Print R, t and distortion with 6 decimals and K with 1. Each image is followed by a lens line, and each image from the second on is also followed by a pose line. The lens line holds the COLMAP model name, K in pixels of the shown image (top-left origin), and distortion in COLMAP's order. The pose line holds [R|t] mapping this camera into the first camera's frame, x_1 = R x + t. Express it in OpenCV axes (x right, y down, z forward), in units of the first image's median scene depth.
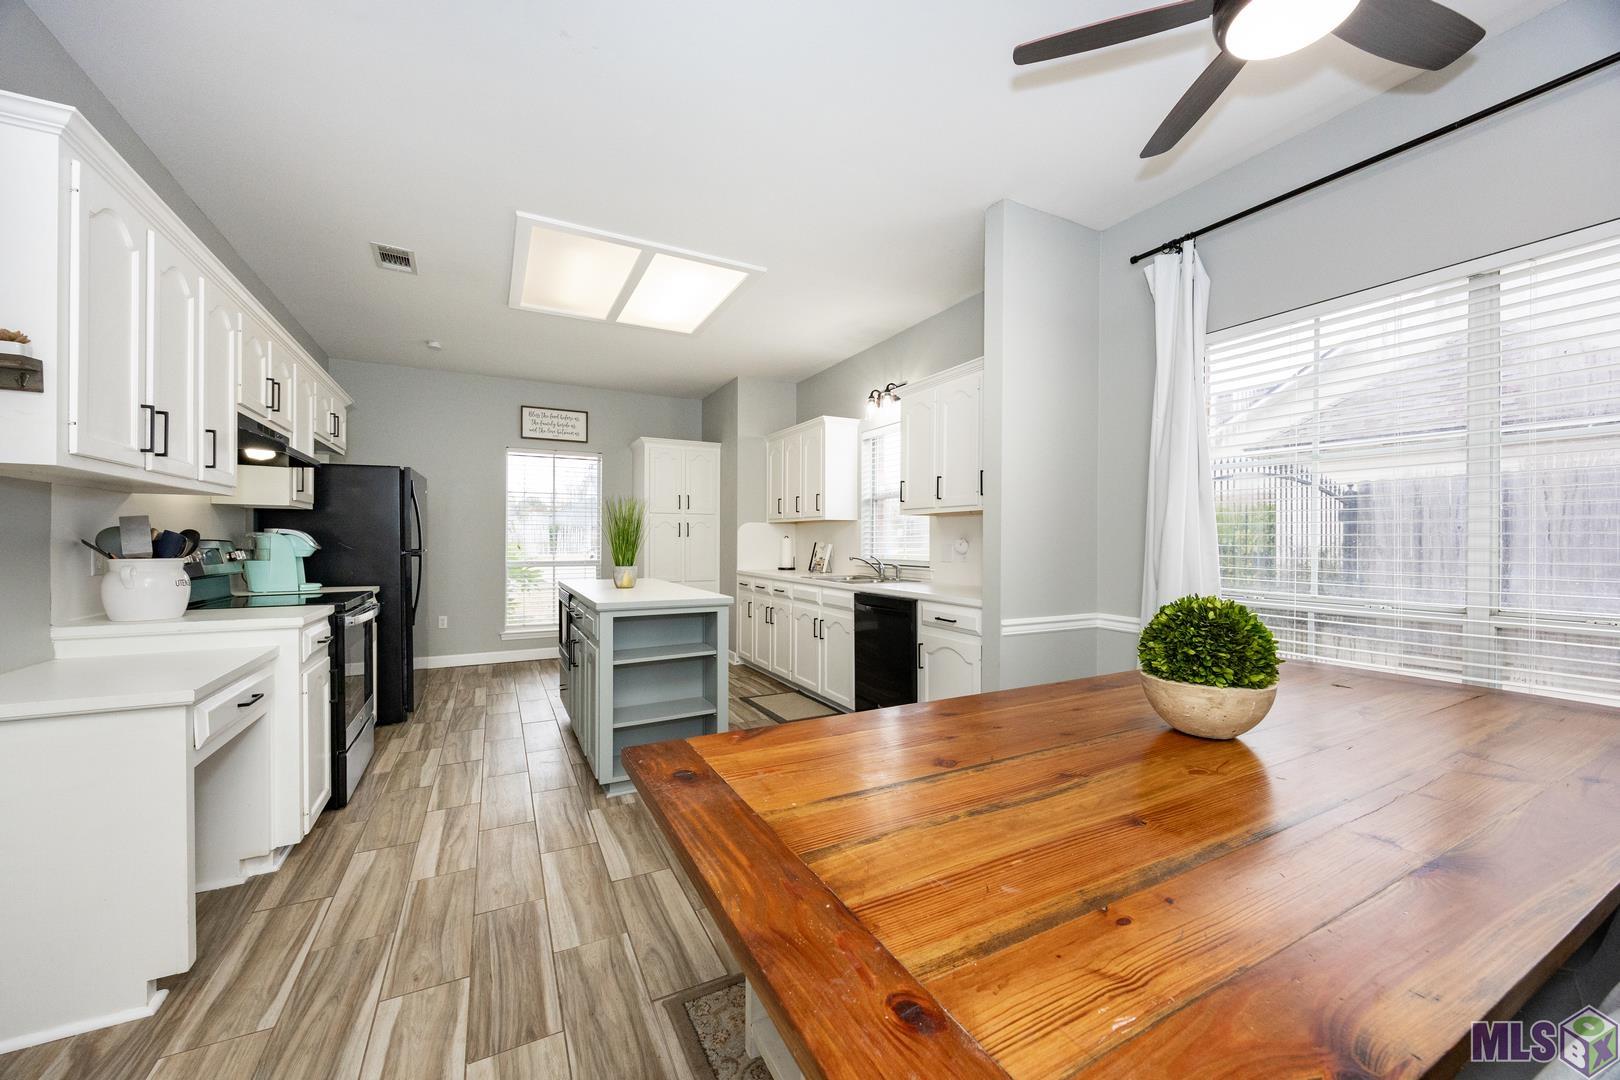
lens RADIAL K [[628.4, 0, 814.0], [0, 628.4, 543.2], [0, 0, 1]] dist [-0.000228, -0.000033]
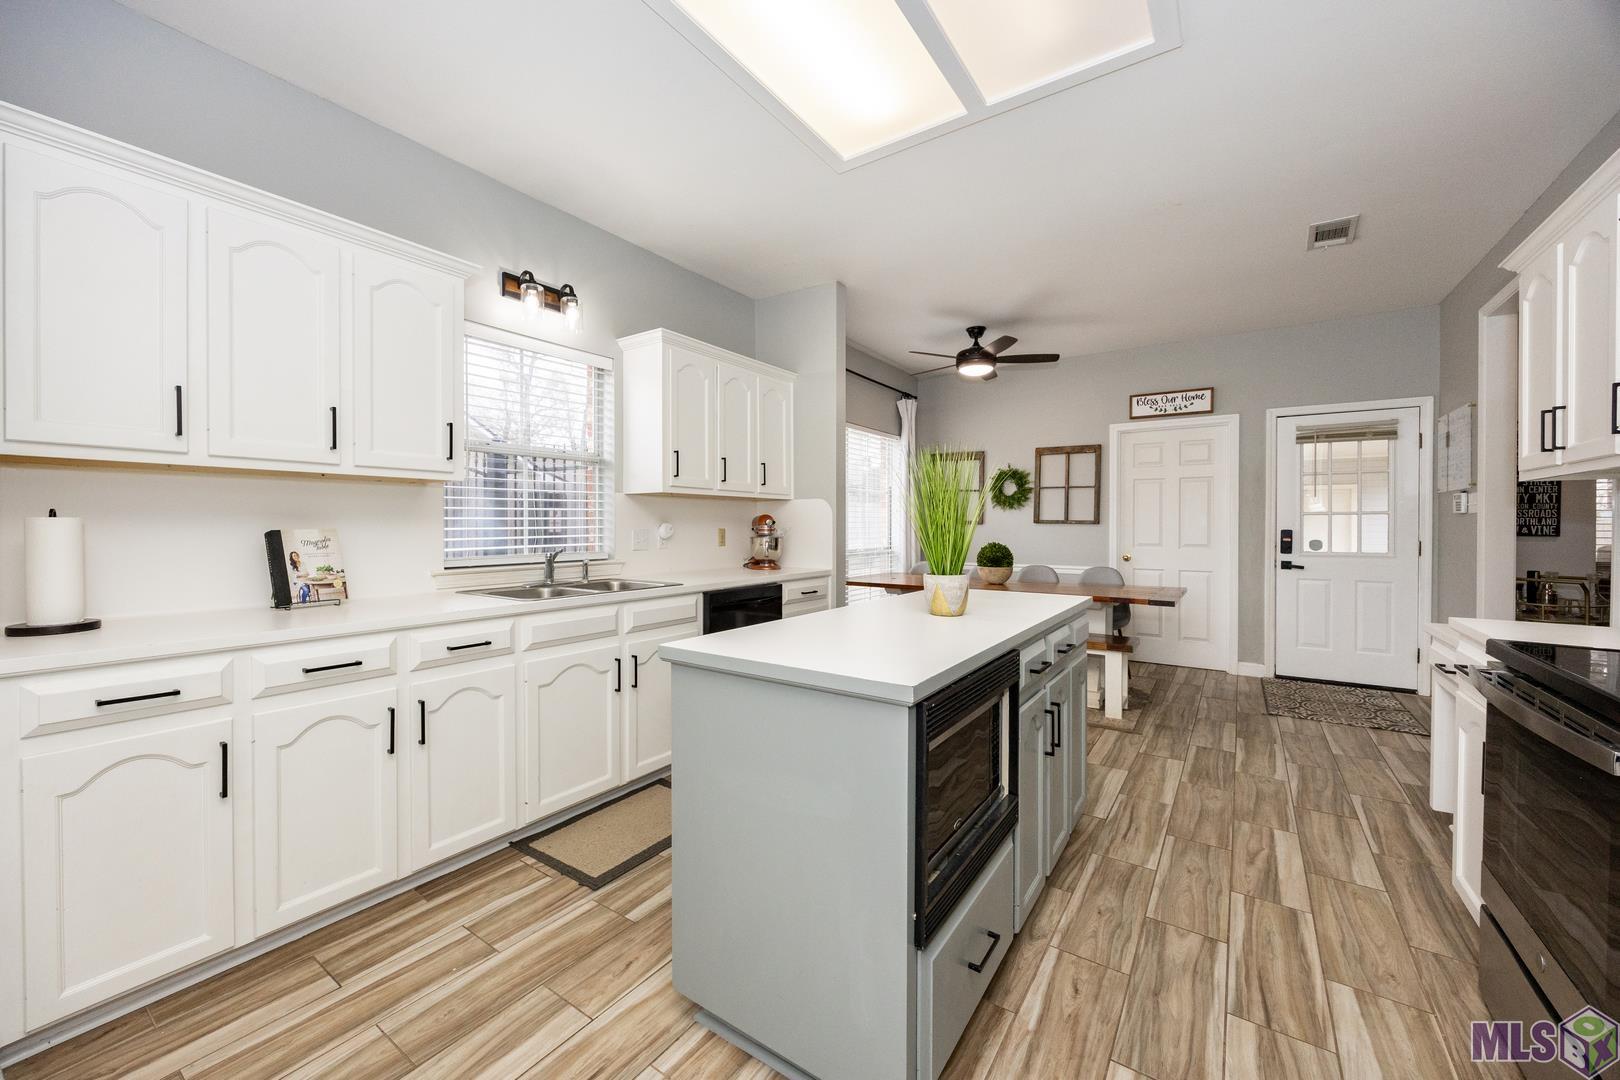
lens RADIAL K [[620.1, 0, 808.2], [0, 620.1, 528.1], [0, 0, 1]] dist [-0.001053, -0.000135]
pose [[-0.470930, -0.008532, 0.882129, -1.097781], [-0.000160, 0.999954, 0.009587, -0.012731], [-0.882171, 0.004374, -0.470910, 2.086814]]
